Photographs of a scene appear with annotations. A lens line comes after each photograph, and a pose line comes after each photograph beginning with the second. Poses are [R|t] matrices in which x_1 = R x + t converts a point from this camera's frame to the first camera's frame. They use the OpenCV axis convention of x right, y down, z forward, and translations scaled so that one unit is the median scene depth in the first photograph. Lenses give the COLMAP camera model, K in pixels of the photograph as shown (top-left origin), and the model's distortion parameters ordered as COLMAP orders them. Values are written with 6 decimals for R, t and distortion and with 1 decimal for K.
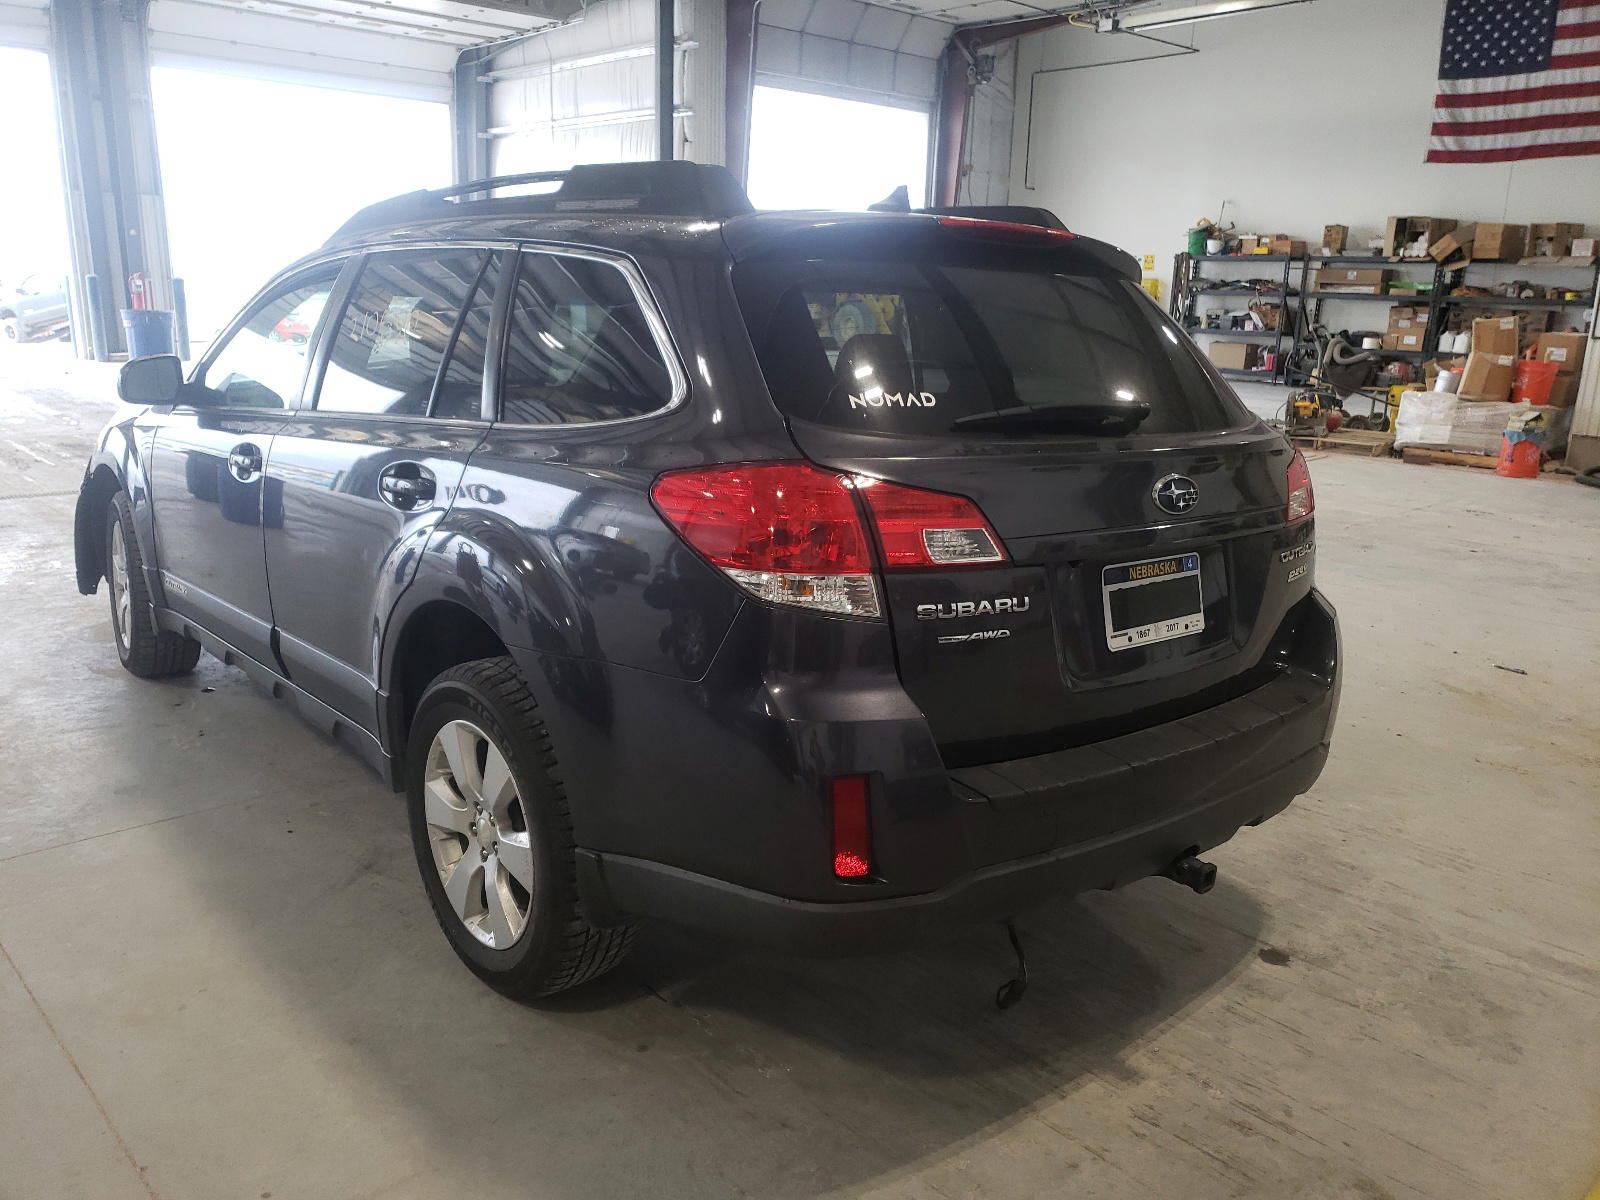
lens RADIAL K [[1189.8, 0, 799.5], [0, 1189.8, 552.7], [0, 0, 1]] dist [0.004428, 0.000527]
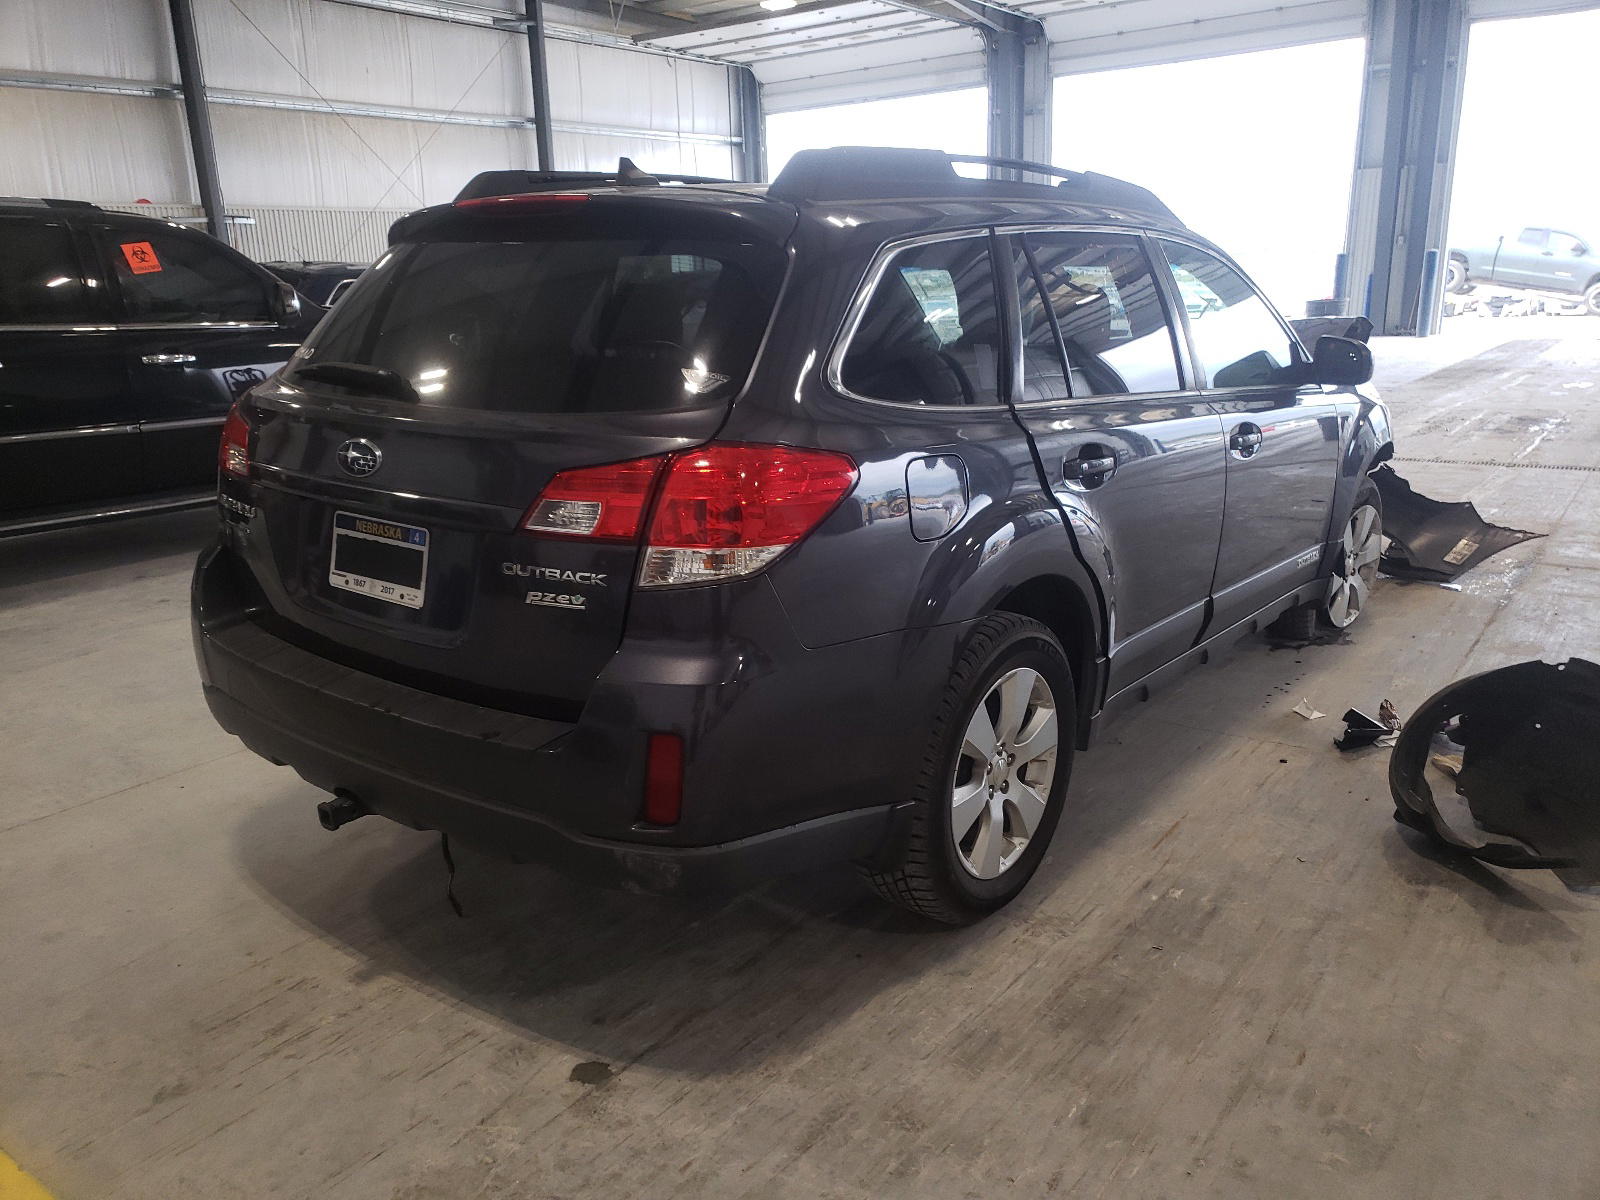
lens RADIAL K [[1243.5, 0, 801.6], [0, 1243.5, 586.6], [0, 0, 1]] dist [-0.022244, 0.048888]
pose [[0.229093, 0.205168, -0.951537, 1.397732], [-0.169444, 0.971016, 0.168572, -0.179952], [0.958543, 0.122614, 0.257217, 1.050068]]
